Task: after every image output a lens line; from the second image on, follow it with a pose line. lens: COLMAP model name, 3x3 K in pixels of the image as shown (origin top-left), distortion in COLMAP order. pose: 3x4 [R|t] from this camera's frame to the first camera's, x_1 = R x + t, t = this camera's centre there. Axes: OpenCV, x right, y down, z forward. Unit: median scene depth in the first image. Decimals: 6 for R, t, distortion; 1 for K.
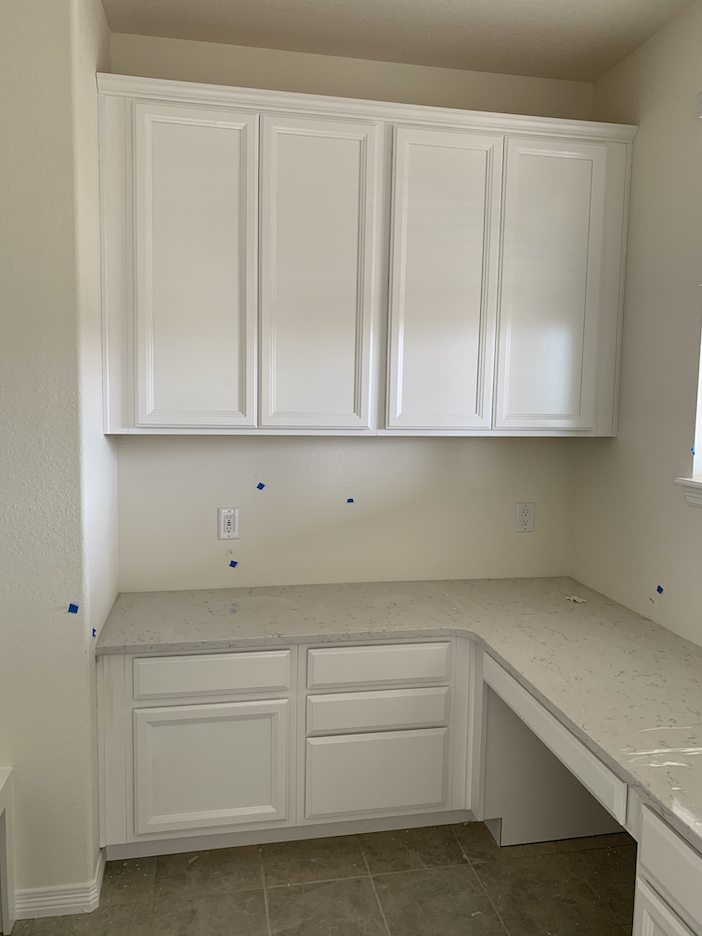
lens RADIAL K [[712.1, 0, 351.0], [0, 712.1, 468.0], [0, 0, 1]] dist [0.012167, -0.007018]
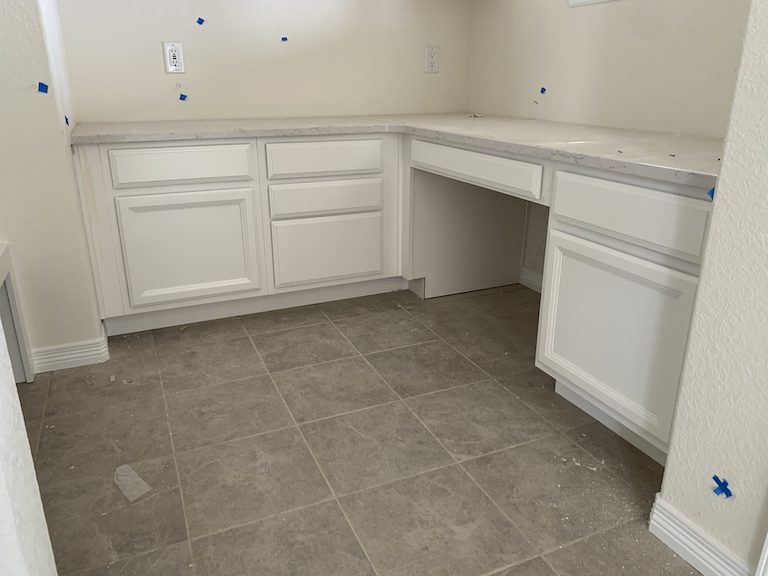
lens RADIAL K [[584.3, 0, 384.0], [0, 584.3, 288.0], [0, 0, 1]] dist [0.012167, -0.007018]
pose [[0.974306, -0.086726, 0.207863, -0.092916], [0.033099, 0.968006, 0.248735, 0.253505], [-0.222784, -0.235464, 0.946004, -0.002768]]
